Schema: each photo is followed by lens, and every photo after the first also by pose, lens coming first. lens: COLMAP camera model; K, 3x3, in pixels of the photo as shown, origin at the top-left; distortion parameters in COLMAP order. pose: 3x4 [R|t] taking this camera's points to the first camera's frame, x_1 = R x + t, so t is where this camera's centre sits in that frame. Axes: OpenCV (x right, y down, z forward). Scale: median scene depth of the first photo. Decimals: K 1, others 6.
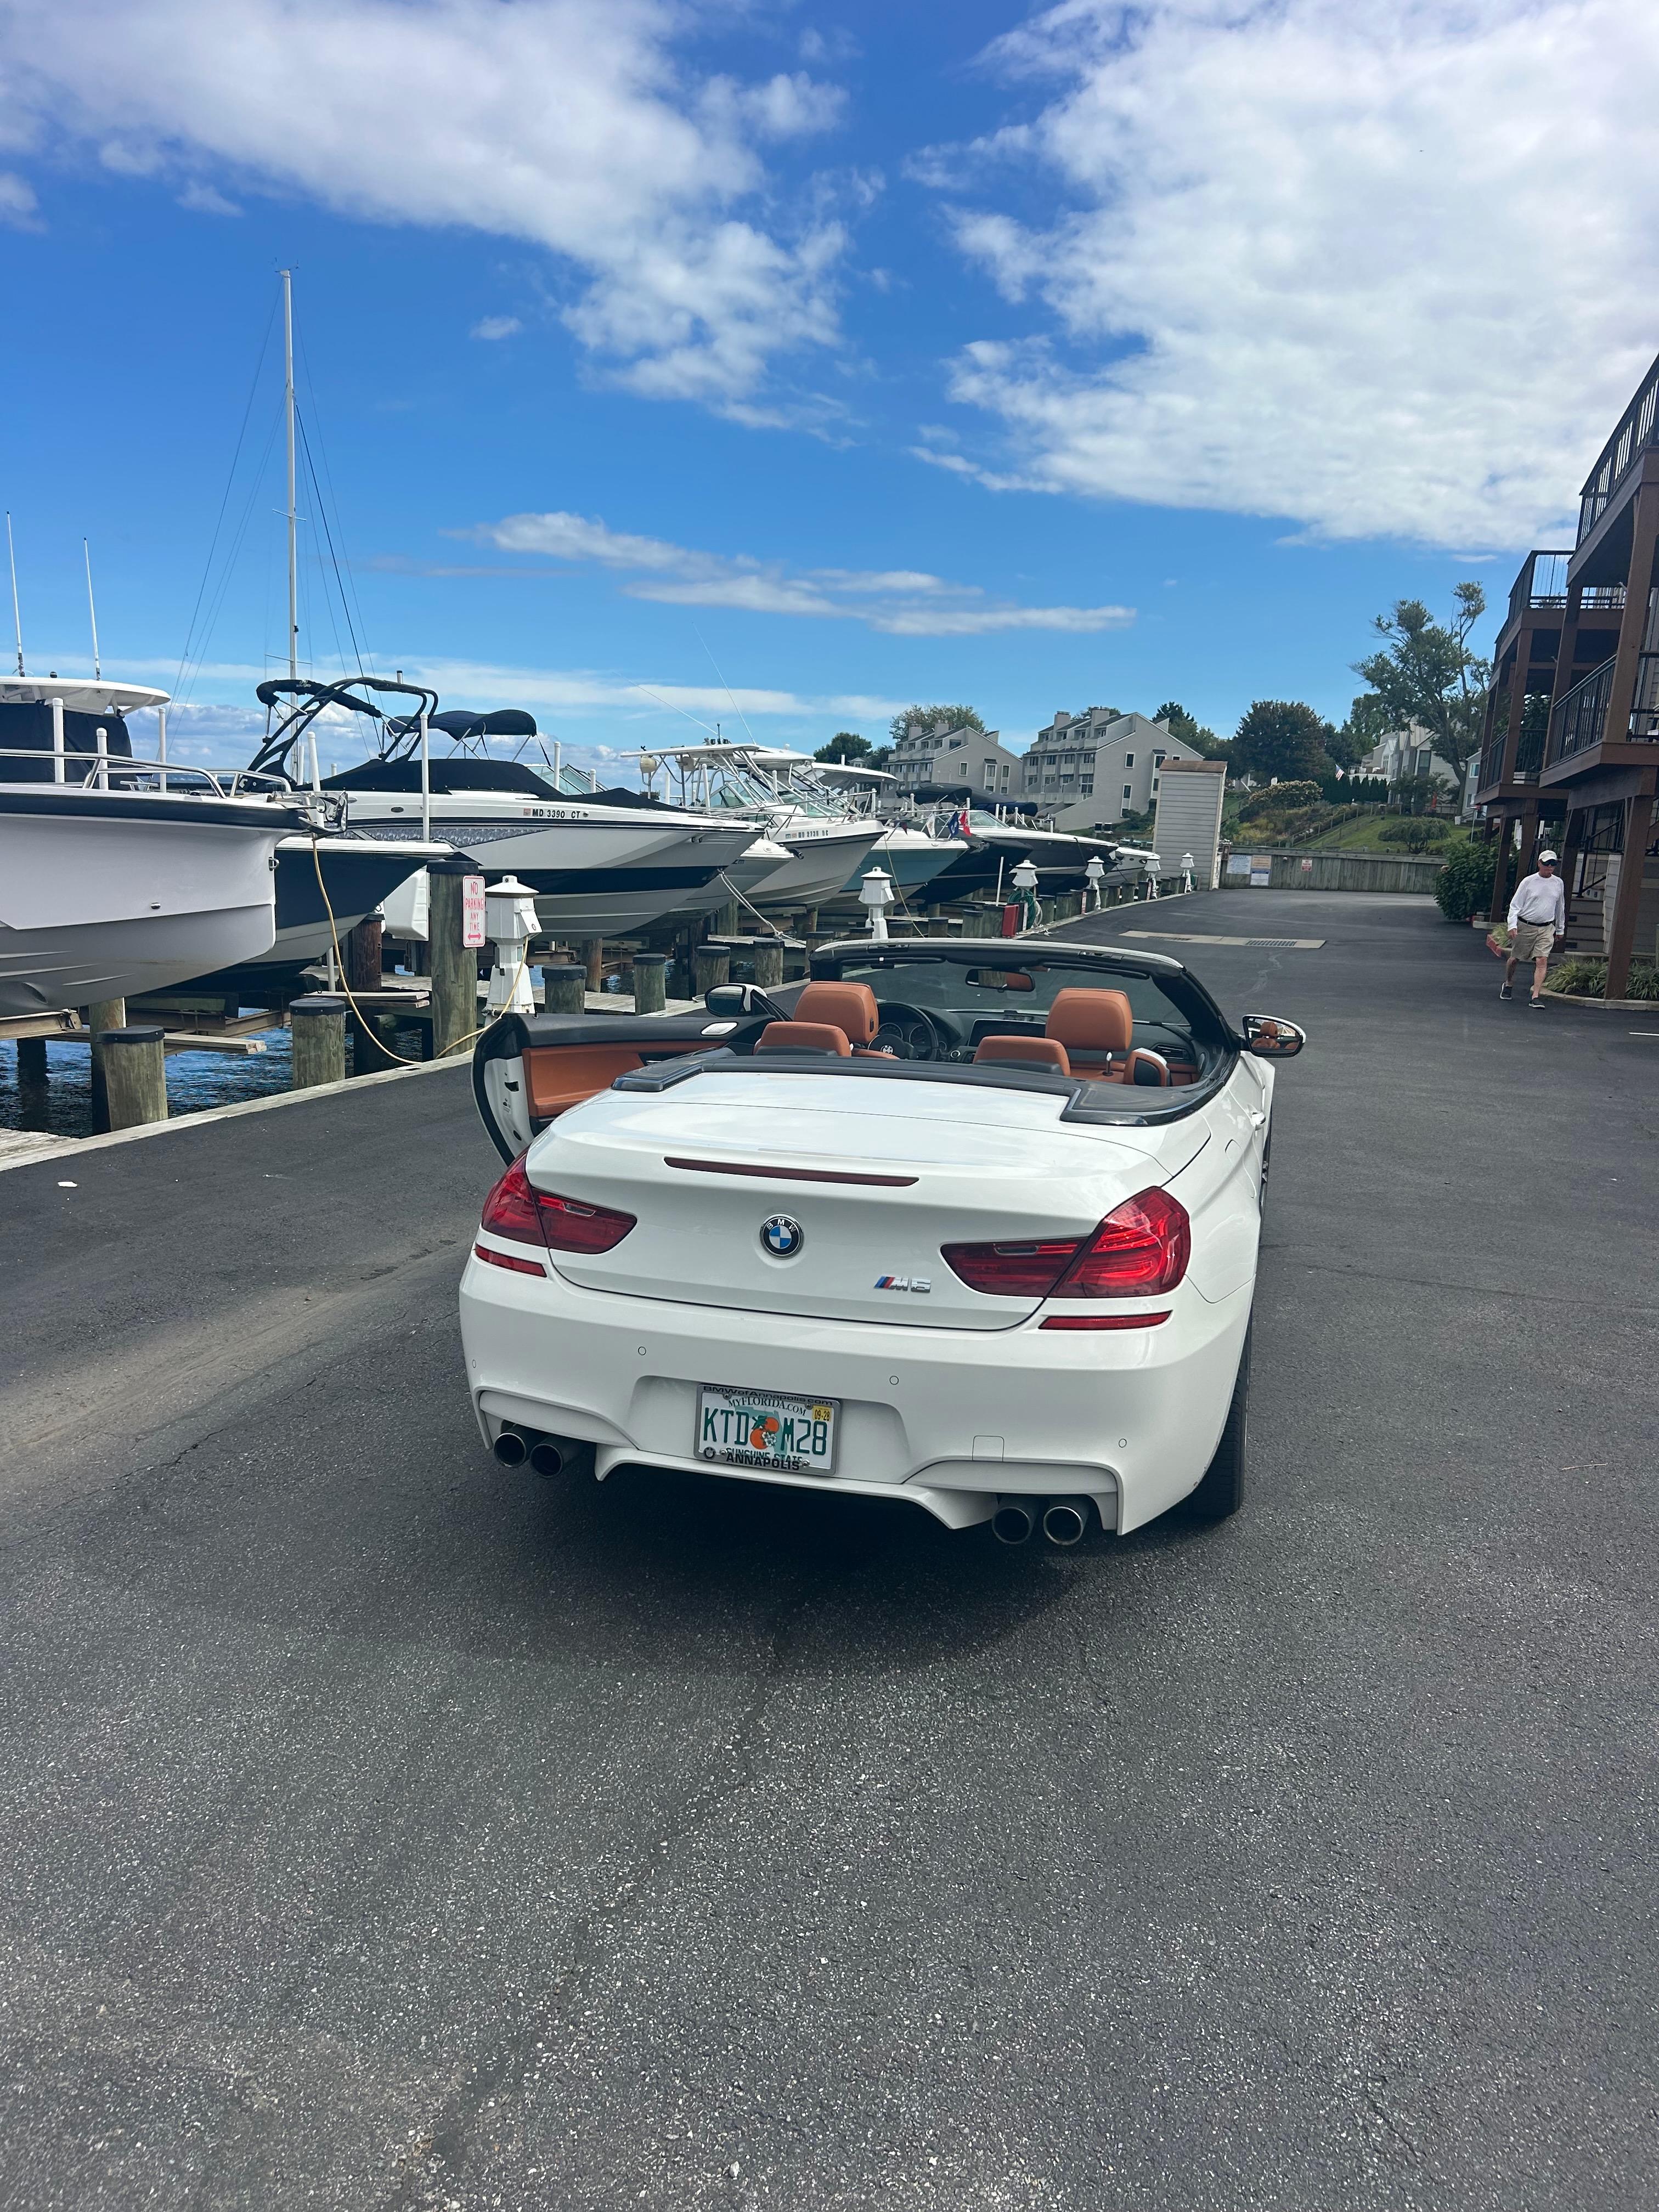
lens RADIAL K [[1653.4, 0, 824.4], [0, 1653.4, 1107.2], [0, 0, 1]] dist [0.047314, -0.050940]
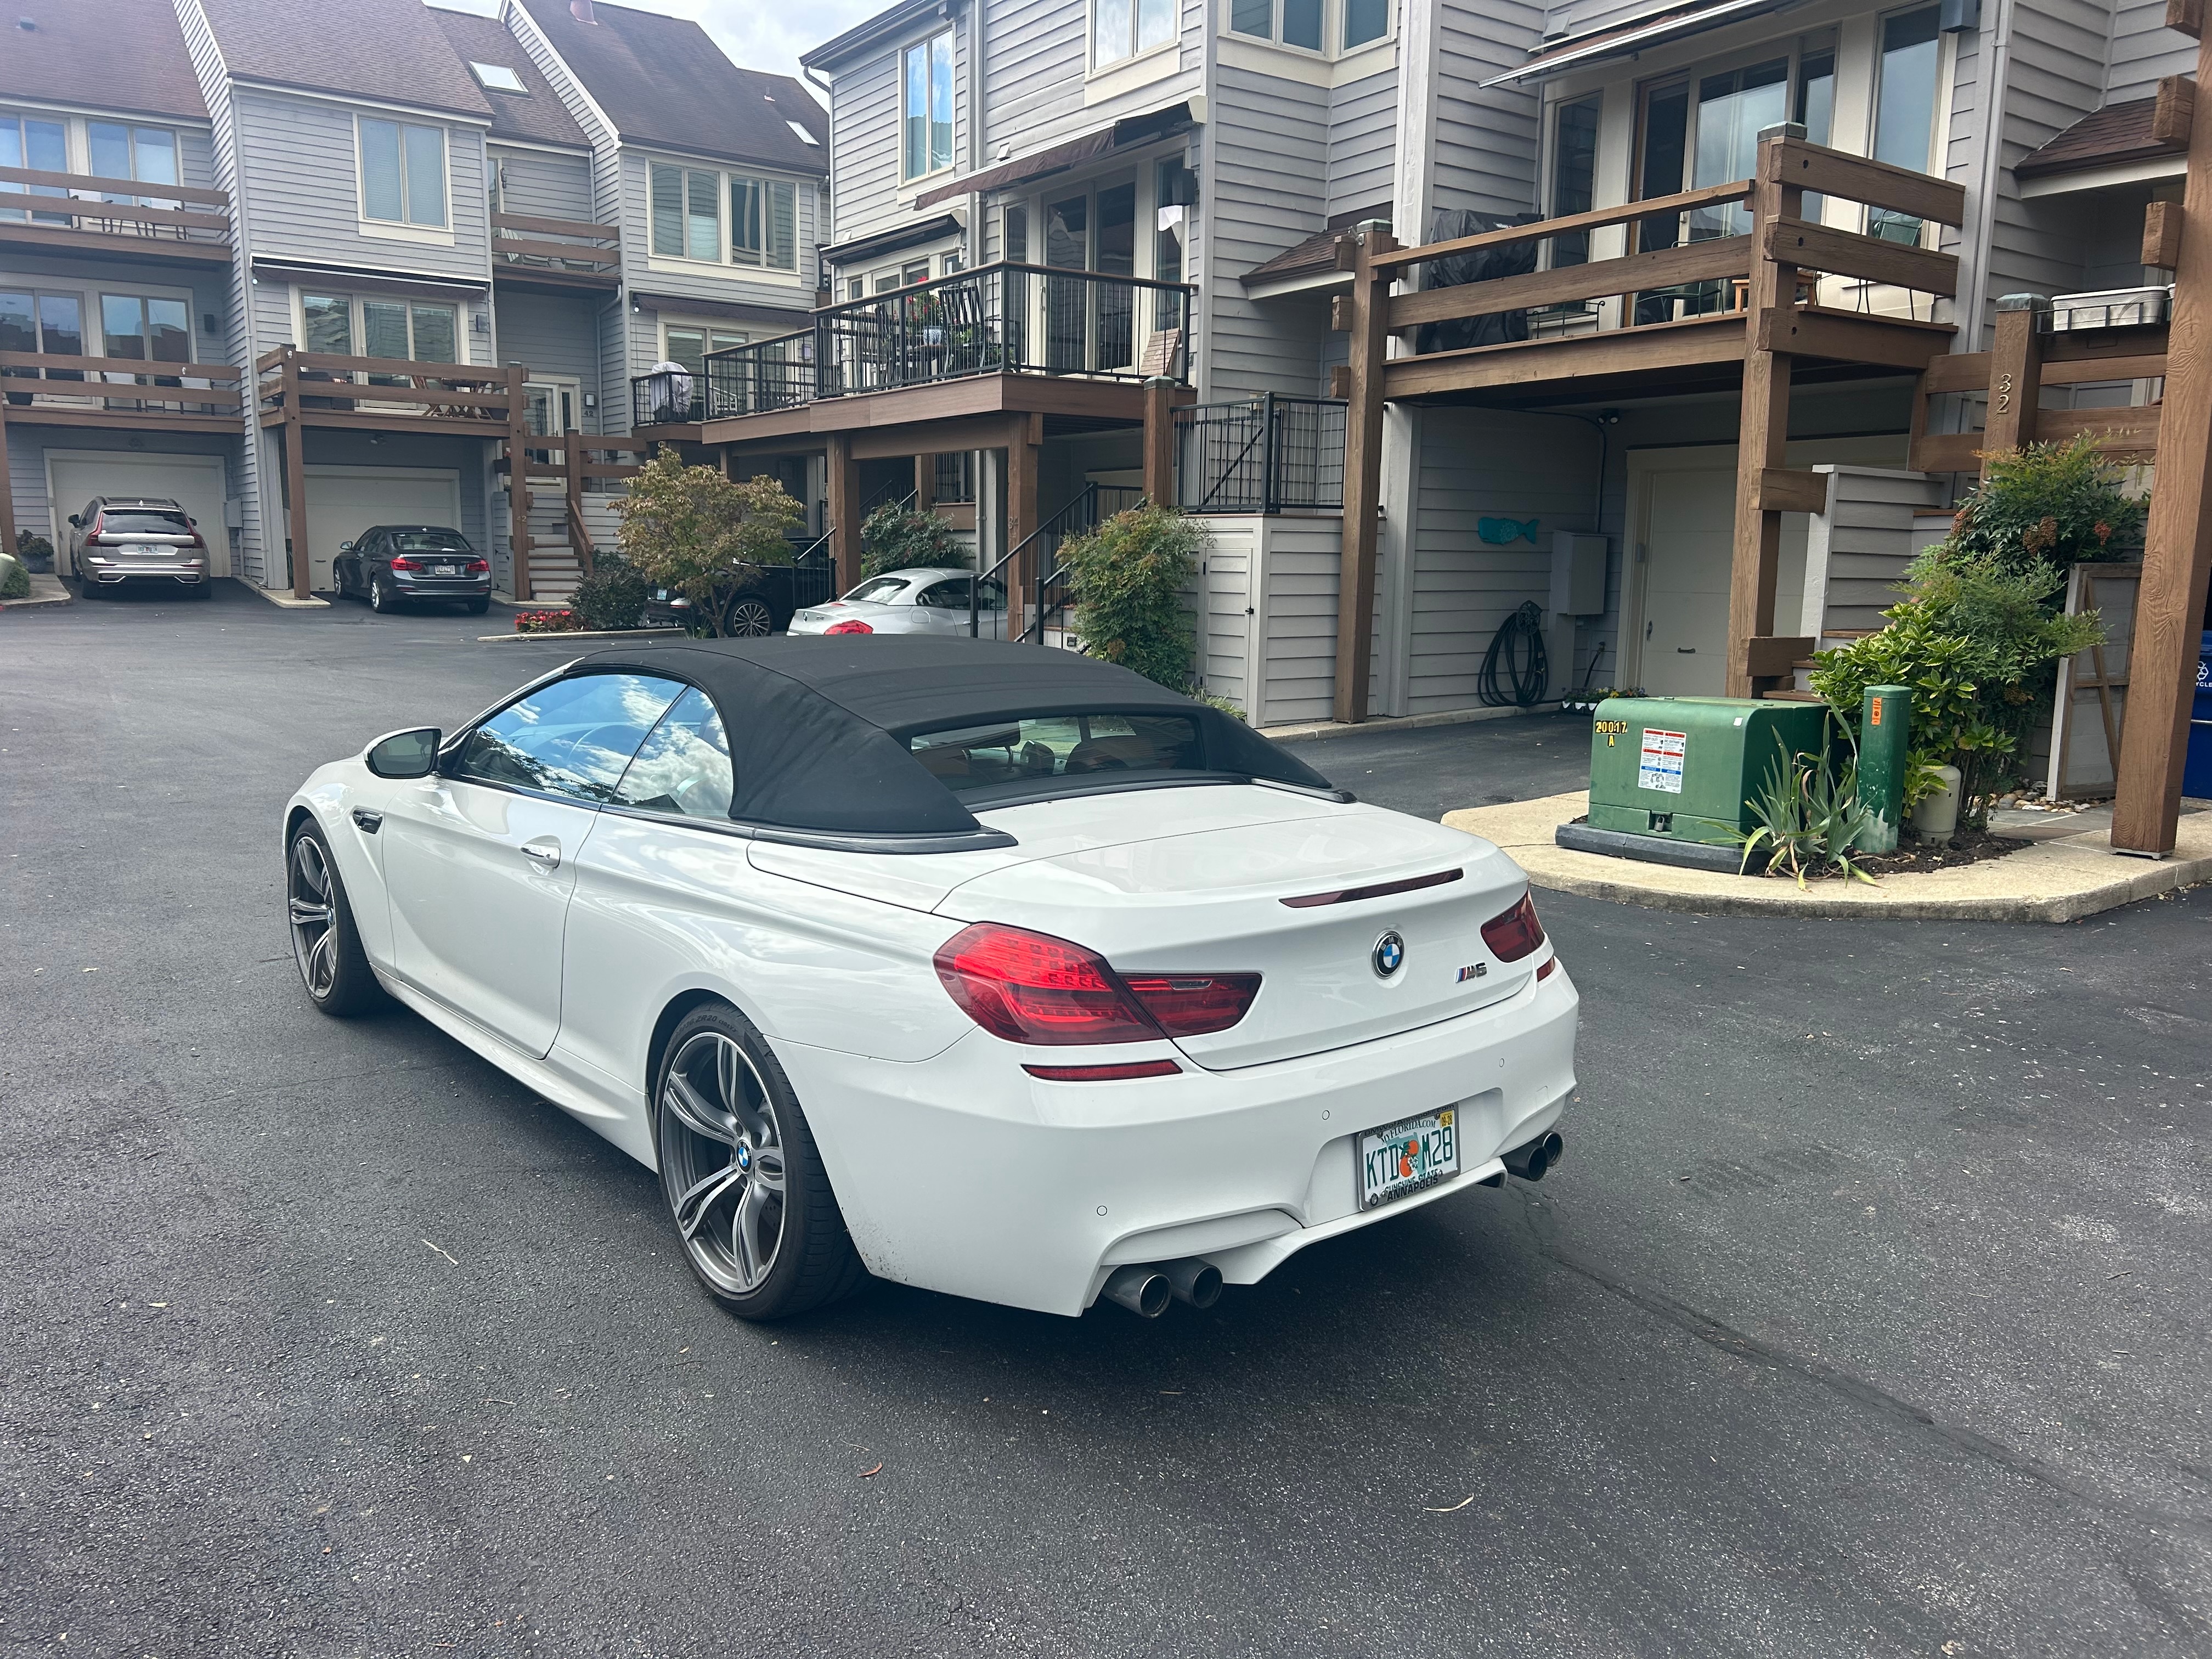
lens RADIAL K [[1653.4, 0, 1098.5], [0, 1653.4, 835.8], [0, 0, 1]] dist [0.047314, -0.050940]
pose [[0.562404, -0.157118, 0.811798, -0.881569], [0.131695, 0.986269, 0.099649, -0.106465], [-0.816308, 0.050867, 0.575373, 0.579882]]
